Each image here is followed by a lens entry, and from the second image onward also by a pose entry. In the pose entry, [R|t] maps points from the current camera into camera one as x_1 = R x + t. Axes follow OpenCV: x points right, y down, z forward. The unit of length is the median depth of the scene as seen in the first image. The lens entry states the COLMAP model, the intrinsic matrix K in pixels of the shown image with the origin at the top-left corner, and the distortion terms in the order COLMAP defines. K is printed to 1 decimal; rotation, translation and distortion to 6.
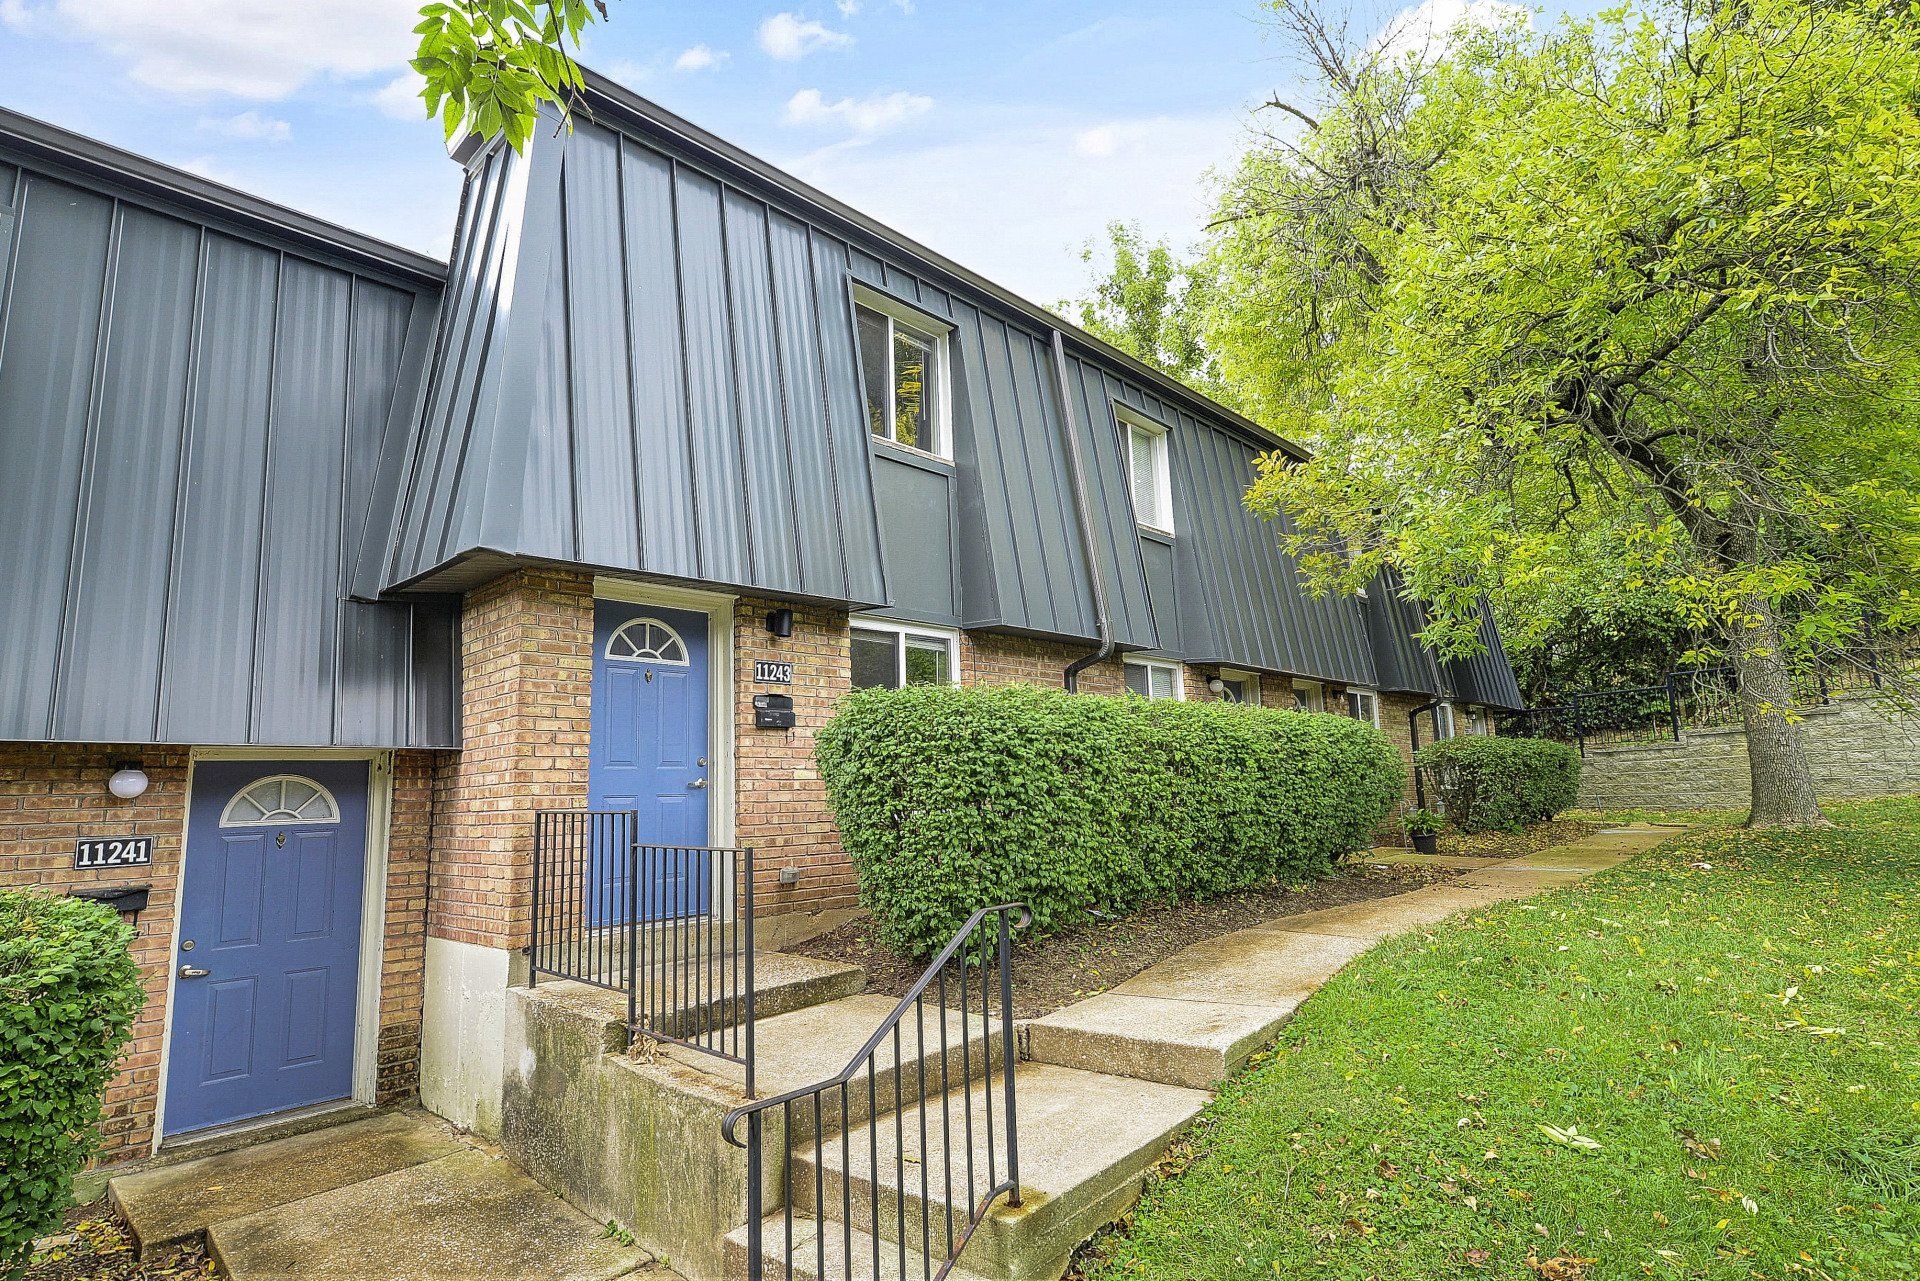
lens RADIAL K [[955.9, 0, 960.9], [0, 955.9, 654.0], [0, 0, 1]] dist [0.000573, -0.000141]
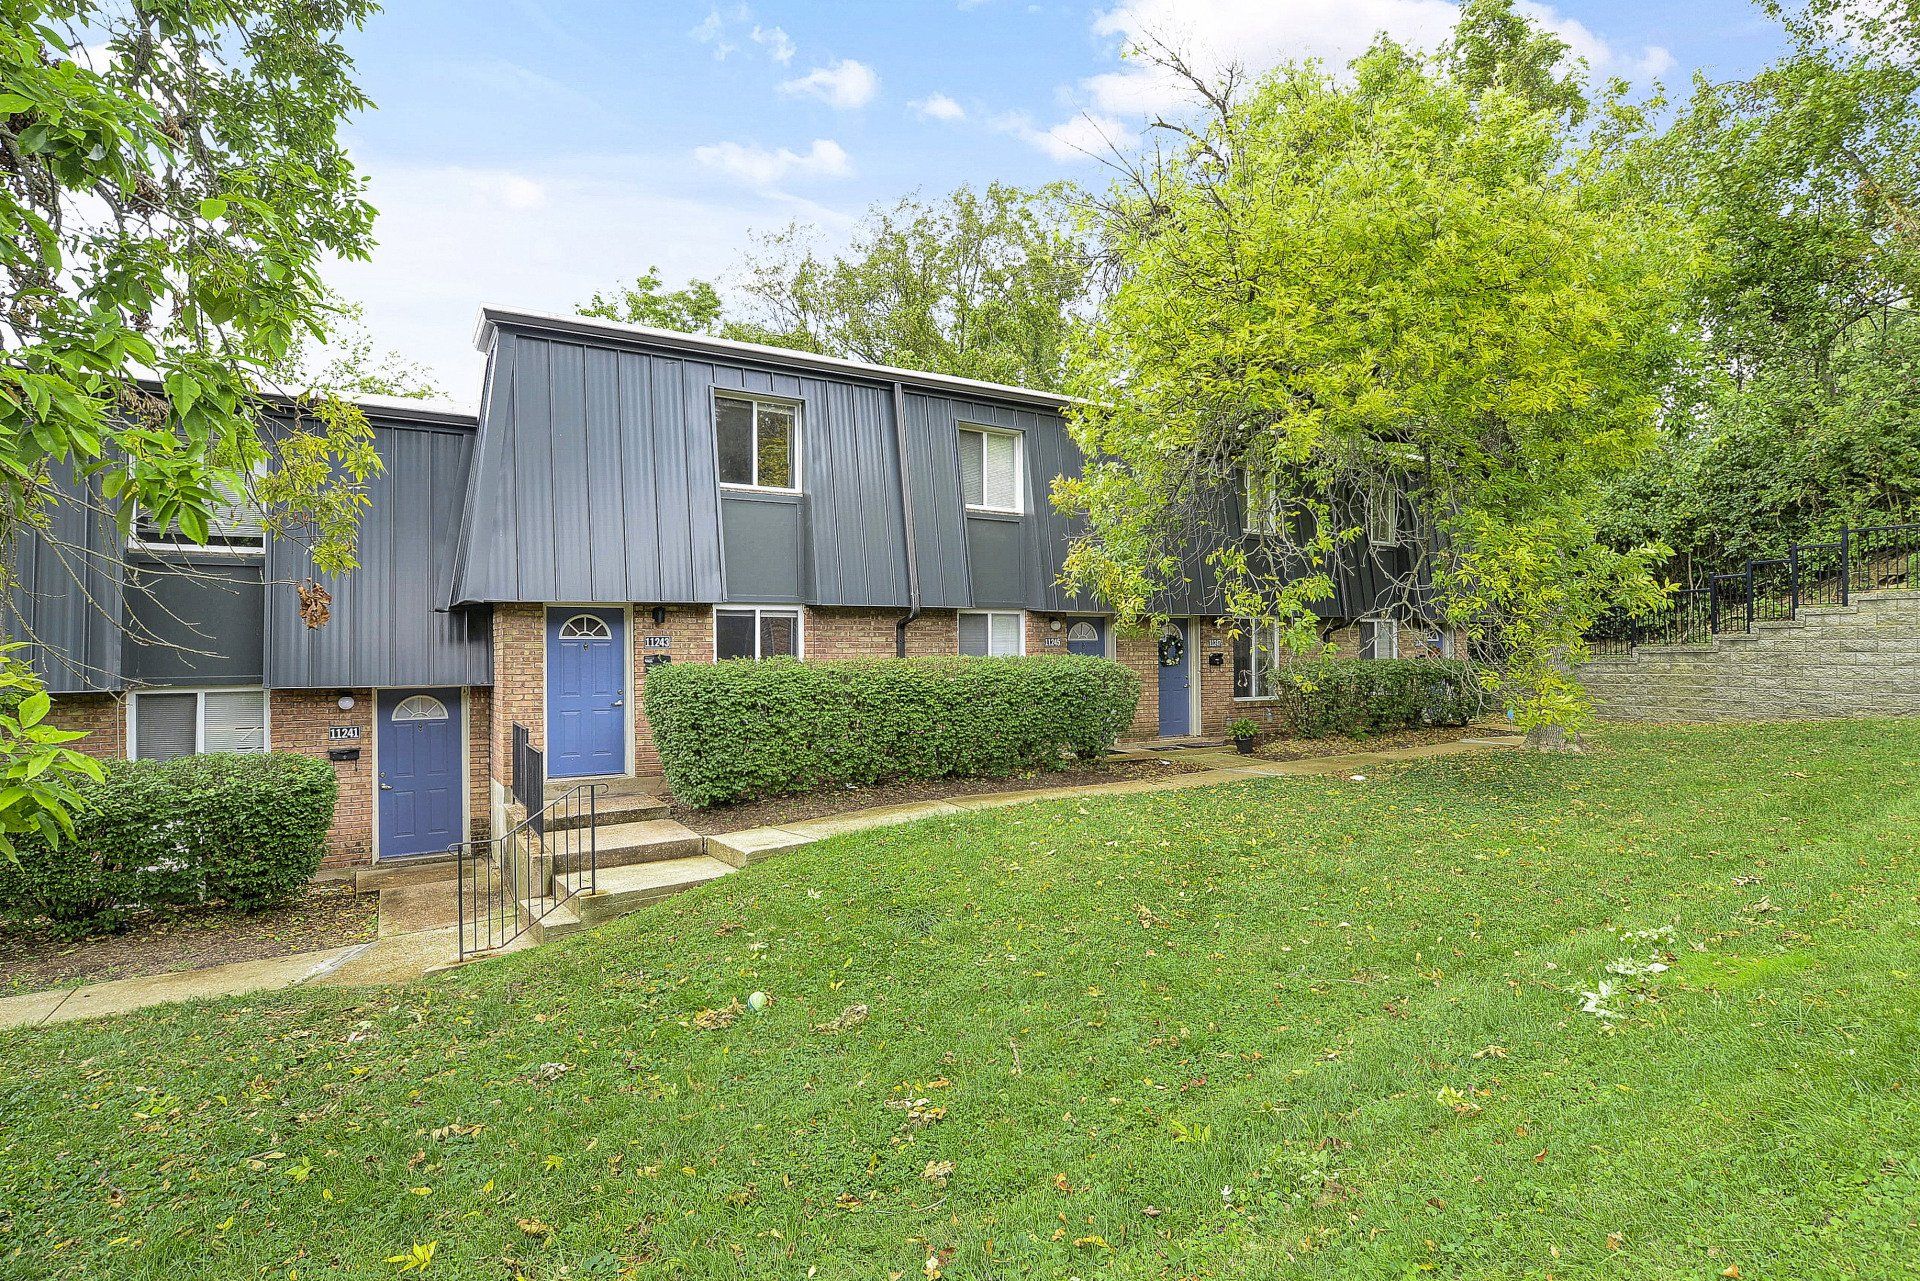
lens RADIAL K [[955.9, 0, 960.9], [0, 955.9, 654.0], [0, 0, 1]] dist [0.000573, -0.000141]
pose [[0.965971, 0.027584, -0.257175, 0.889748], [0.012415, 0.988206, 0.152628, -0.246532], [0.258352, -0.150627, 0.954236, -0.604465]]
